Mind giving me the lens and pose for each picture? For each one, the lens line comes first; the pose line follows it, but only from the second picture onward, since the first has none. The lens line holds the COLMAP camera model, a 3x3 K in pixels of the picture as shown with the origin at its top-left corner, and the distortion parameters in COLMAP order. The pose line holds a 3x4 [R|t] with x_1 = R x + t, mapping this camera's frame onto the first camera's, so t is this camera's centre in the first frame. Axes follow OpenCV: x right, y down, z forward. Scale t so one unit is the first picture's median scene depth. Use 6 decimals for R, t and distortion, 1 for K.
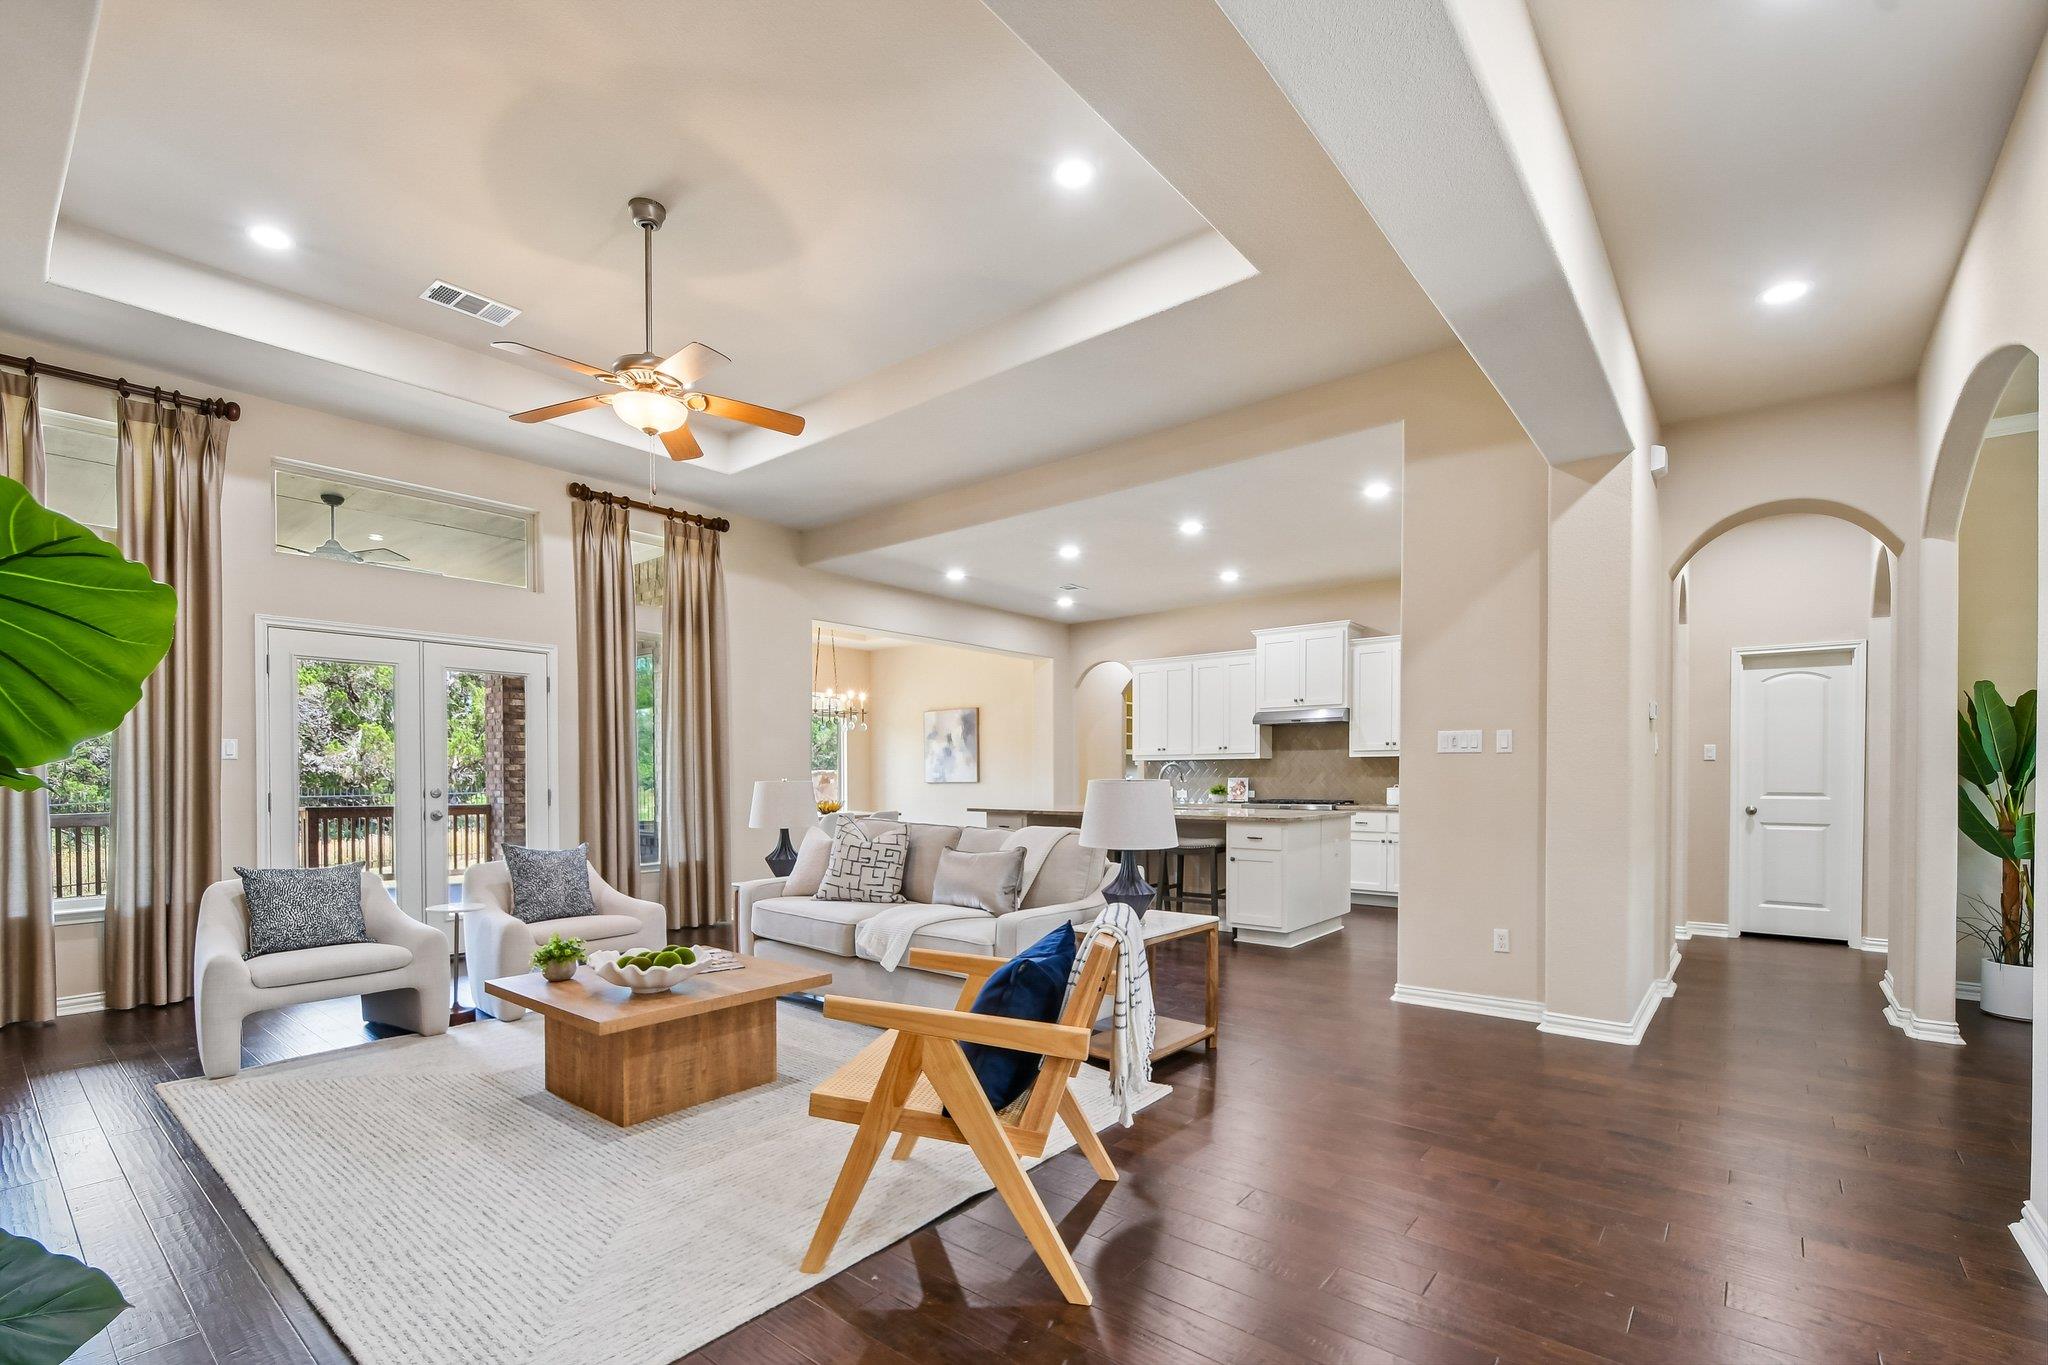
lens RADIAL K [[901.8, 0, 1030.9], [0, 901.8, 784.2], [0, 0, 1]] dist [0.009532, -0.011545]
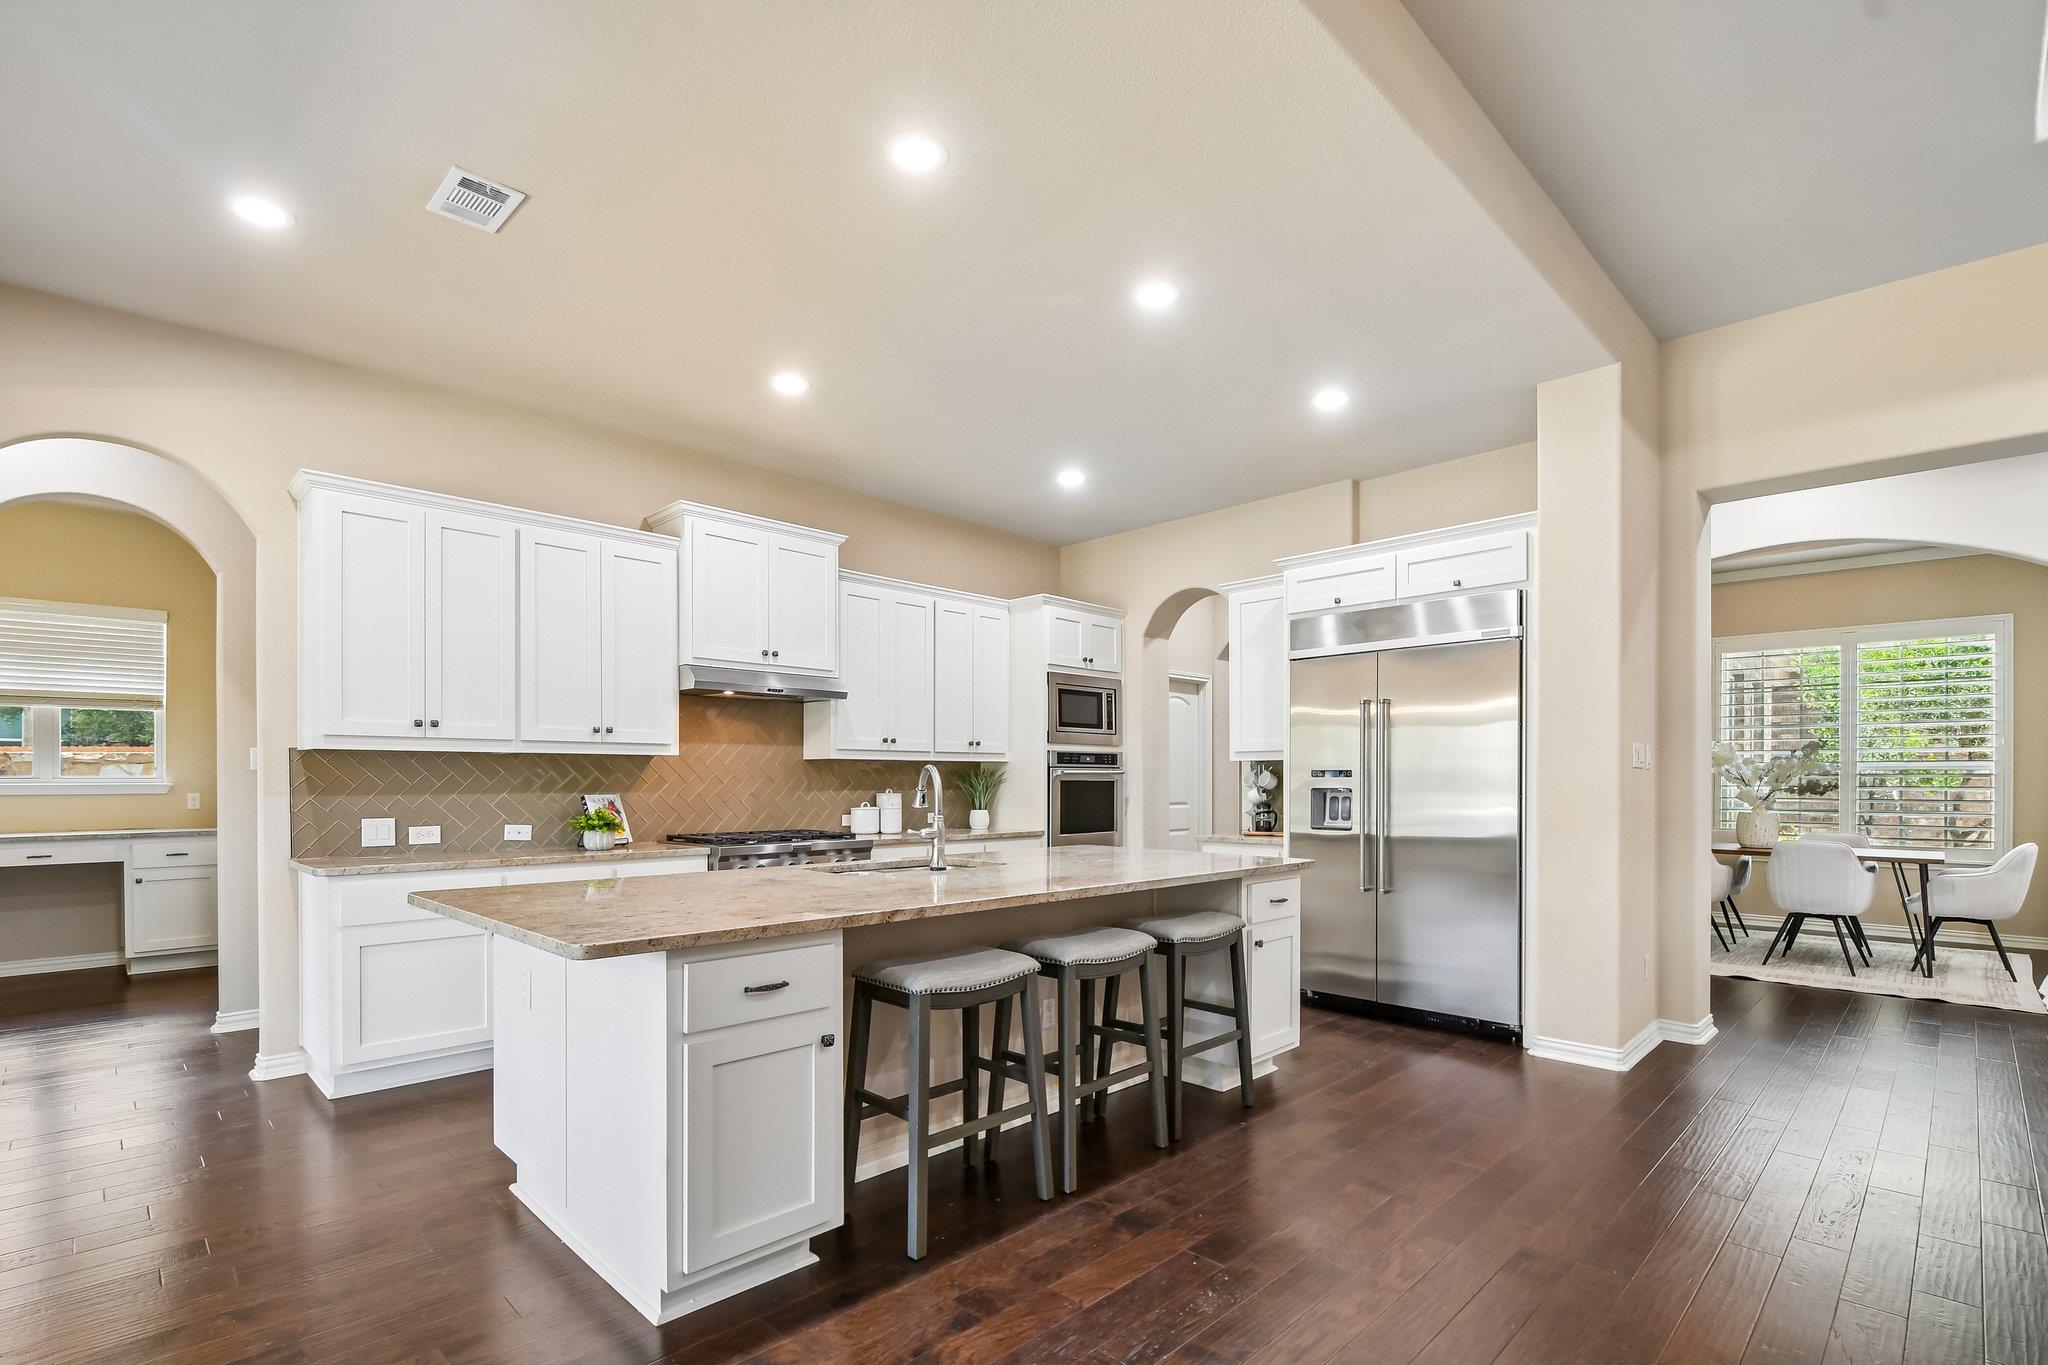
lens RADIAL K [[950.1, 0, 1038.6], [0, 950.1, 783.1], [0, 0, 1]] dist [-0.017583, -0.001033]
pose [[0.090012, -0.002689, 0.995937, -0.341474], [0.005578, 0.999982, 0.002196, -0.016987], [-0.995925, 0.005358, 0.090025, 0.992441]]
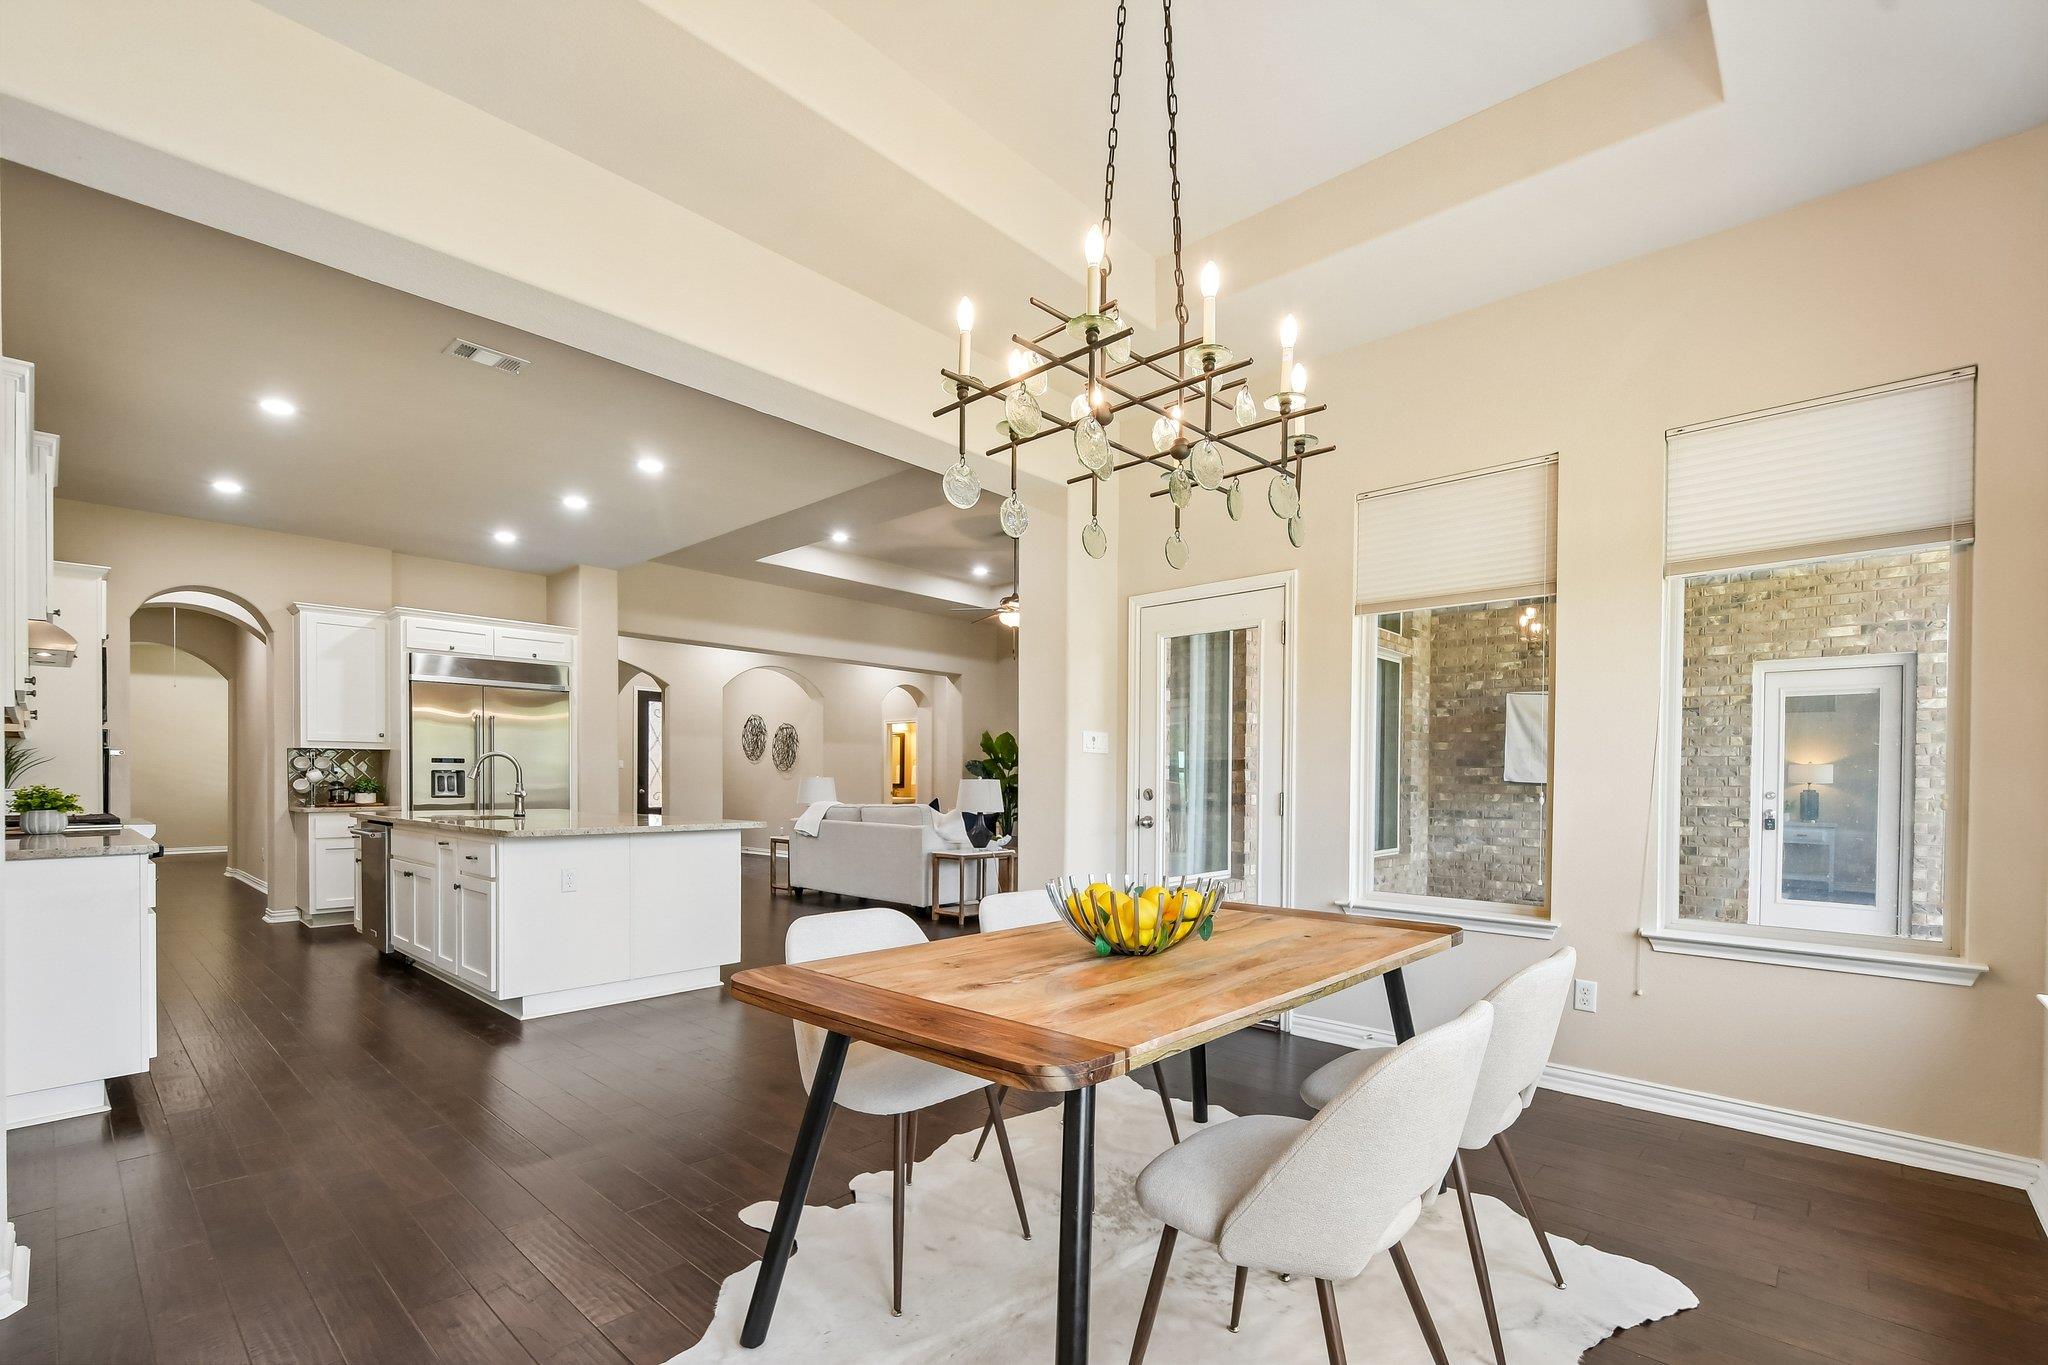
lens RADIAL K [[909.9, 0, 1023.4], [0, 909.9, 787.4], [0, 0, 1]] dist [-0.000365, -0.000286]
pose [[-0.998081, -0.006013, 0.061627, -0.332751], [-0.005036, 0.999860, 0.015985, -0.010645], [-0.061714, 0.015644, -0.997971, 1.853734]]
